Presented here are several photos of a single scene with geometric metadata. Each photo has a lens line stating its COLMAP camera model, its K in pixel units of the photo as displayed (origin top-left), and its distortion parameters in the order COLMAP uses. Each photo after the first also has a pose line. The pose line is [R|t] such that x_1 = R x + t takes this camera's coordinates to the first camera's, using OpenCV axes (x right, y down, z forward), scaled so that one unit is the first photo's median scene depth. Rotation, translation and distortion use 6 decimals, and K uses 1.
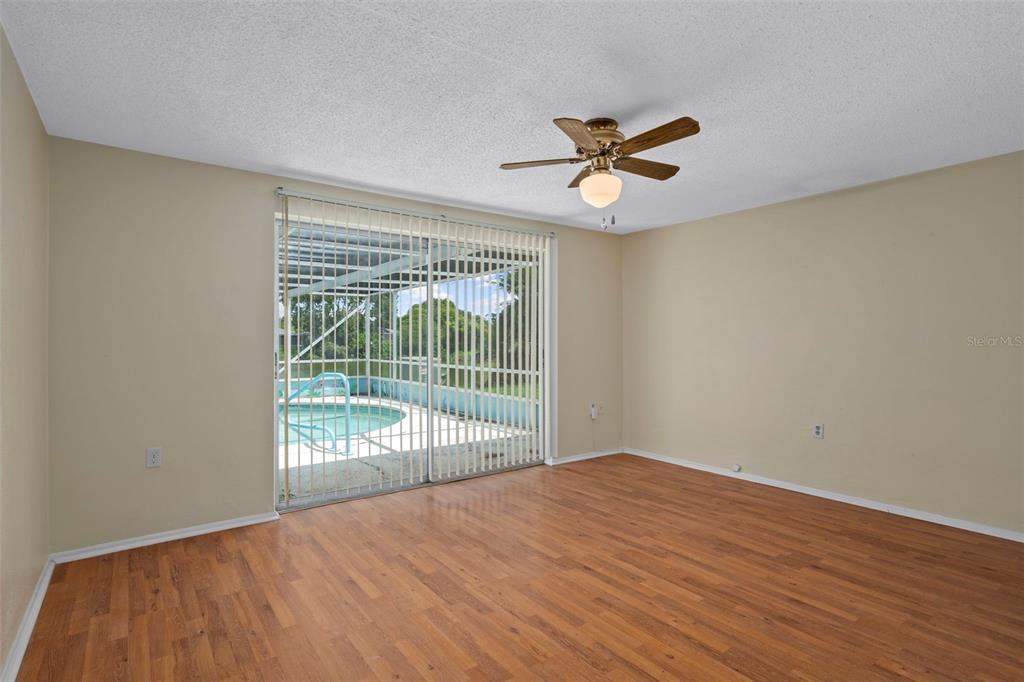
lens RADIAL K [[526.2, 0, 510.5], [0, 526.2, 336.7], [0, 0, 1]] dist [-0.000688, 0.000271]
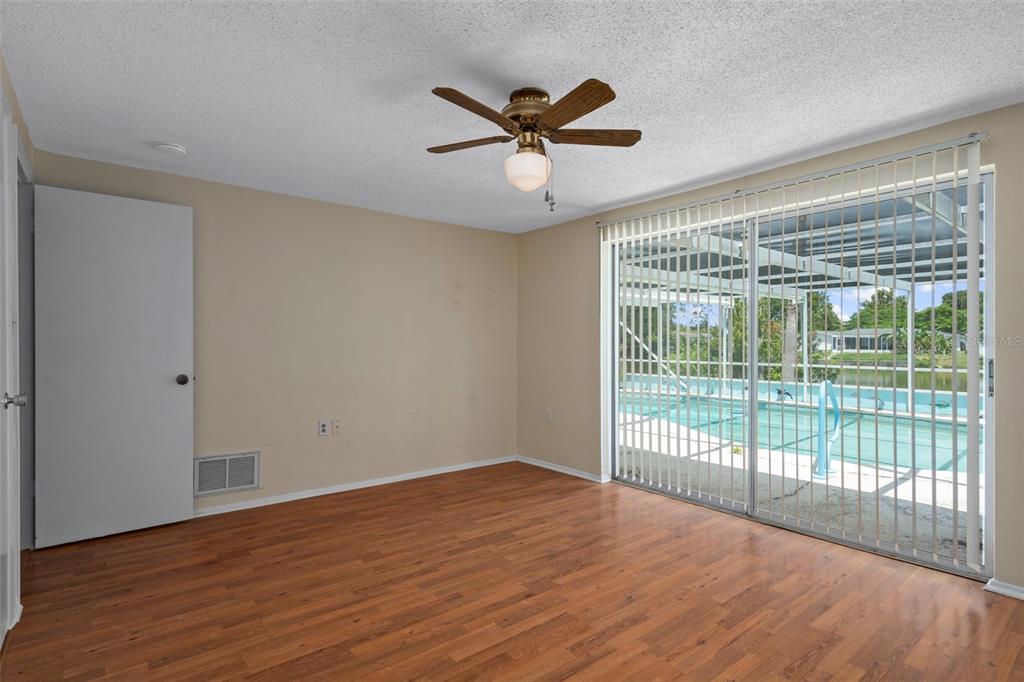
lens RADIAL K [[508.4, 0, 484.0], [0, 508.4, 341.4], [0, 0, 1]] dist [-0.004048, -0.000618]
pose [[0.007272, 0.000040, -0.999974, 0.920942], [0.005745, 0.999983, 0.000081, 0.003269], [0.999957, -0.005745, 0.007272, 0.832477]]
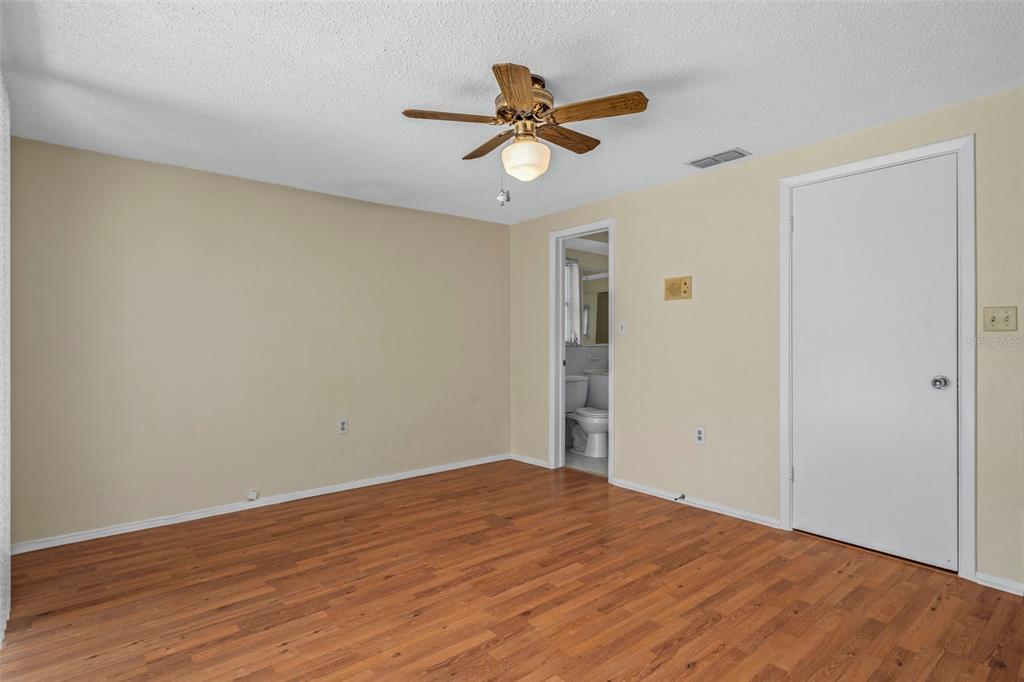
lens RADIAL K [[526.2, 0, 510.5], [0, 526.2, 336.7], [0, 0, 1]] dist [-0.000688, 0.000271]
pose [[-0.070098, 0.006883, 0.997516, -0.612560], [-0.003481, 0.999968, -0.007145, 0.011851], [-0.997534, -0.003973, -0.070072, 0.981995]]
